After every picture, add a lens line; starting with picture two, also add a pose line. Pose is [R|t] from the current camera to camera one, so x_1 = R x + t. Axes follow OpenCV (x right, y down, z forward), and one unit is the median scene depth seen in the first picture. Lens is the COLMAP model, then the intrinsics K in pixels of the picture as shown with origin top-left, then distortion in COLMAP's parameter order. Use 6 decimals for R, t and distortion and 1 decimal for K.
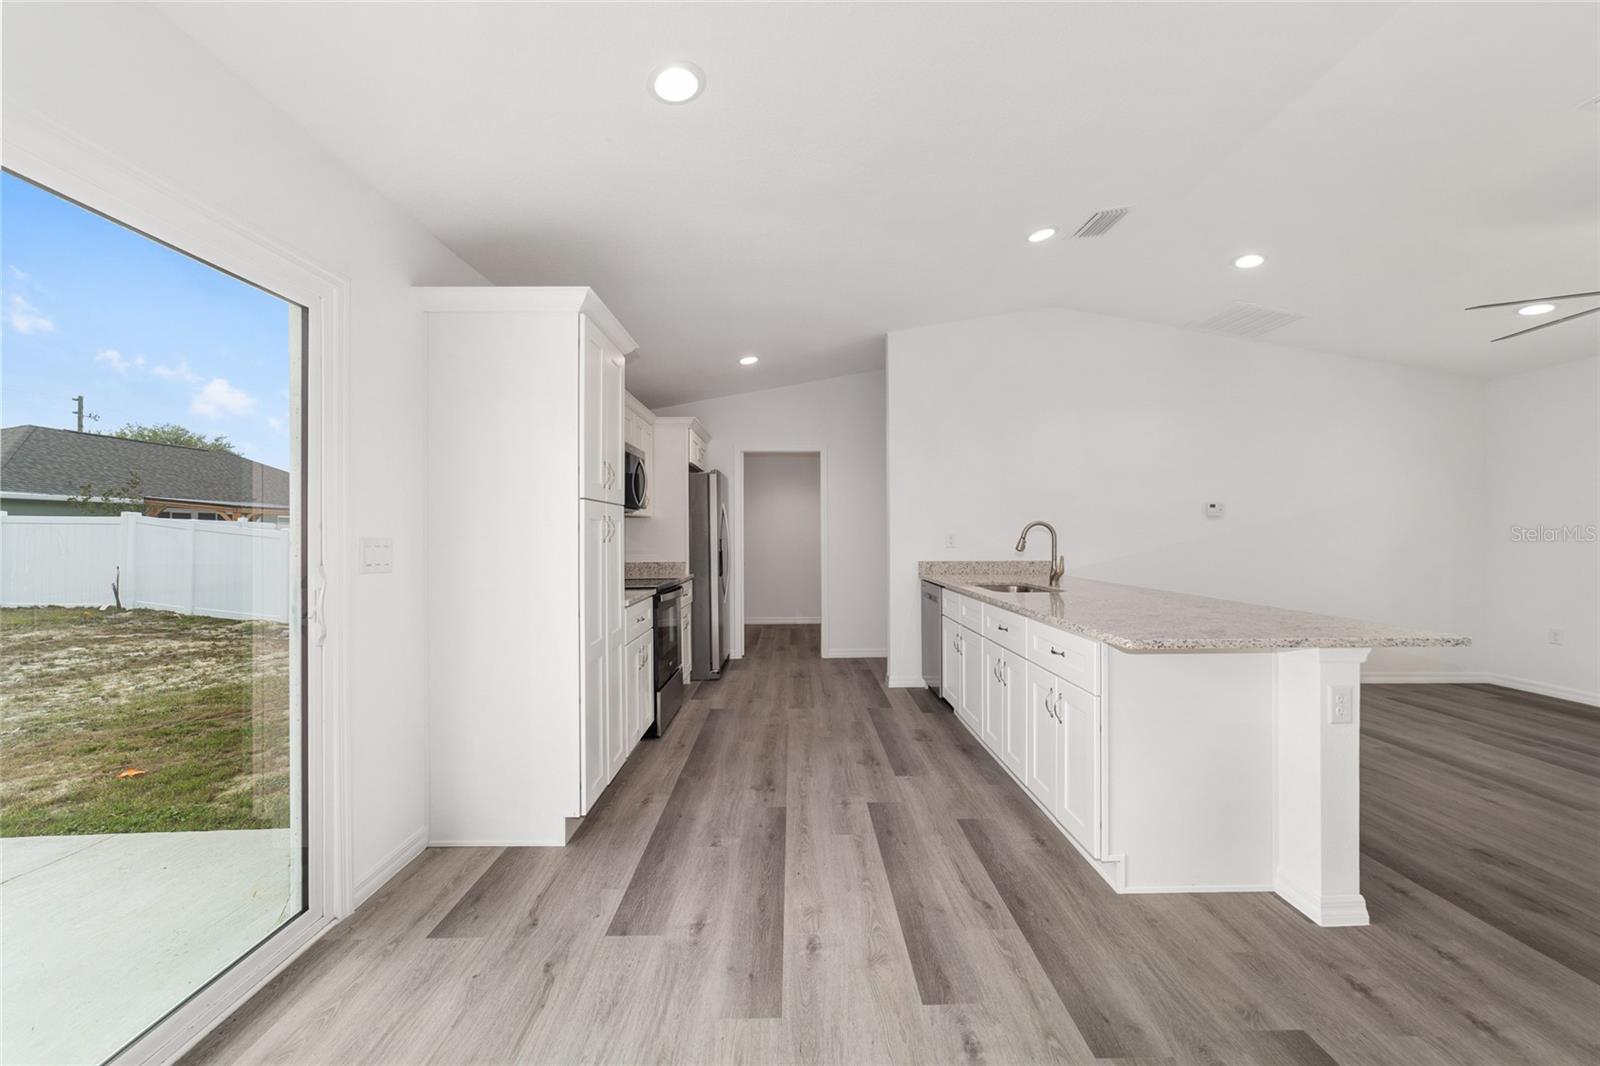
lens RADIAL K [[612.5, 0, 800.0], [0, 612.5, 533.0], [0, 0, 1]] dist [-0.016328, 0.008584]
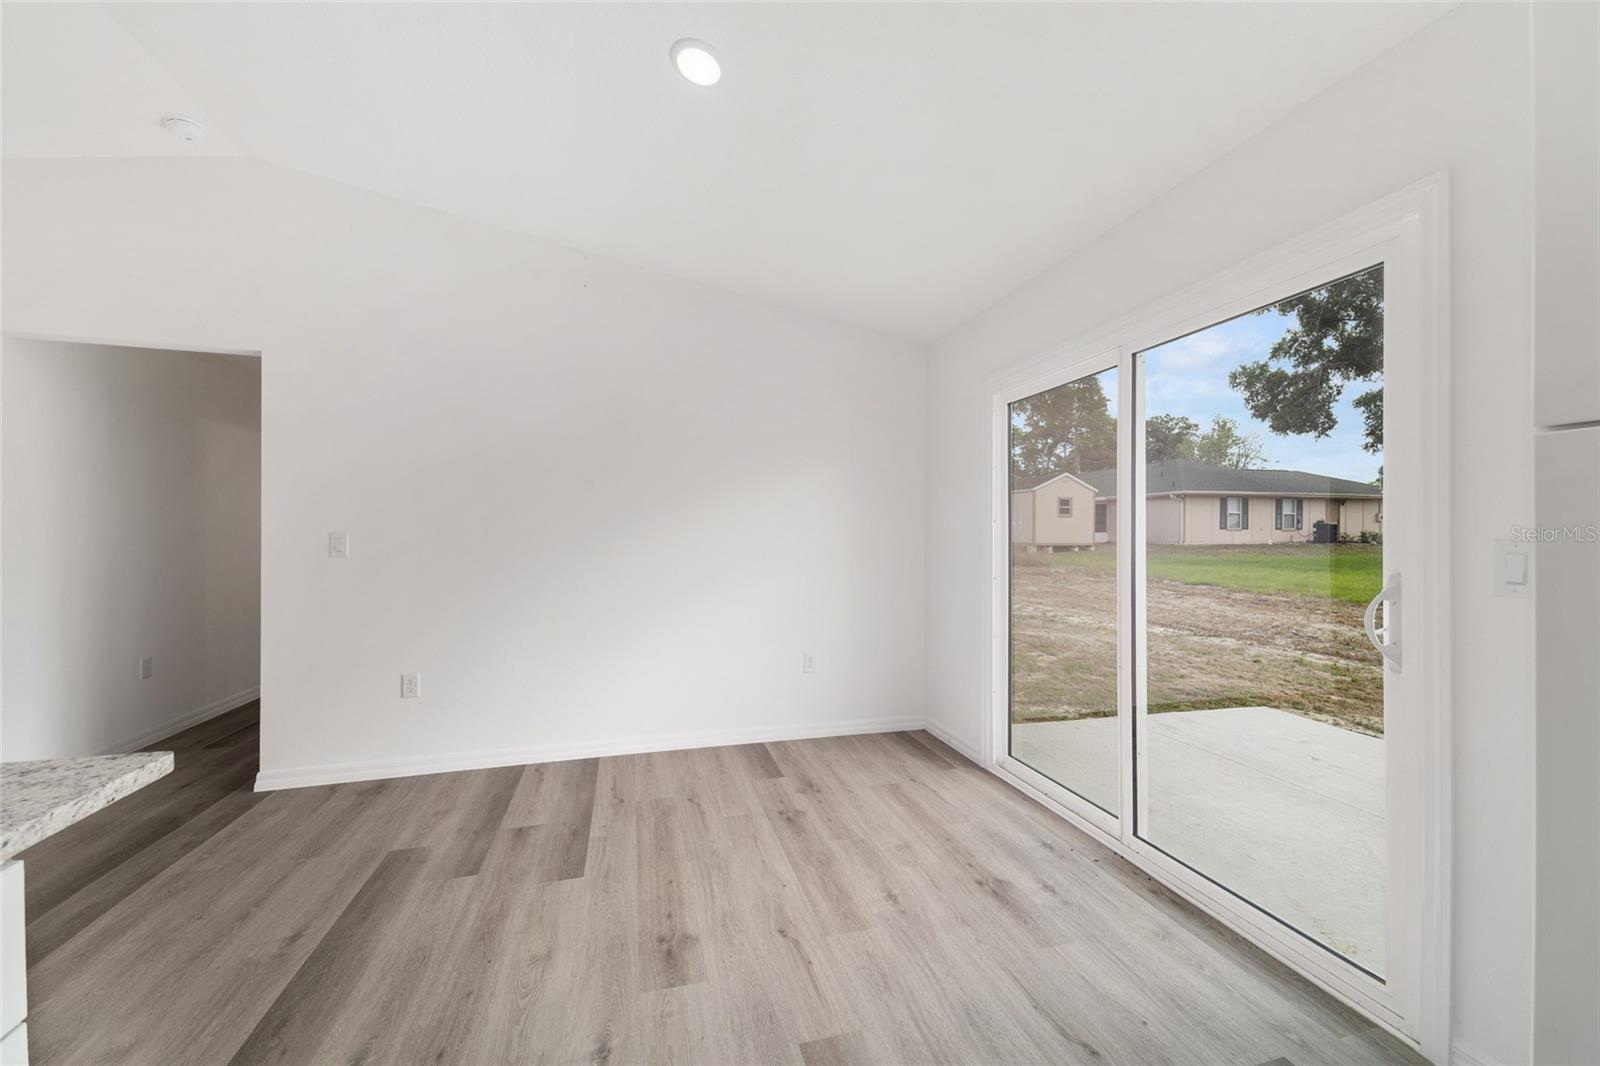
lens RADIAL K [[612.5, 0, 800.0], [0, 612.5, 533.0], [0, 0, 1]] dist [-0.016328, 0.008584]
pose [[-0.966554, -0.000516, -0.256464, 0.089190], [0.000510, 0.999992, -0.003937, 0.002206], [0.256464, -0.003936, -0.966546, 0.810078]]
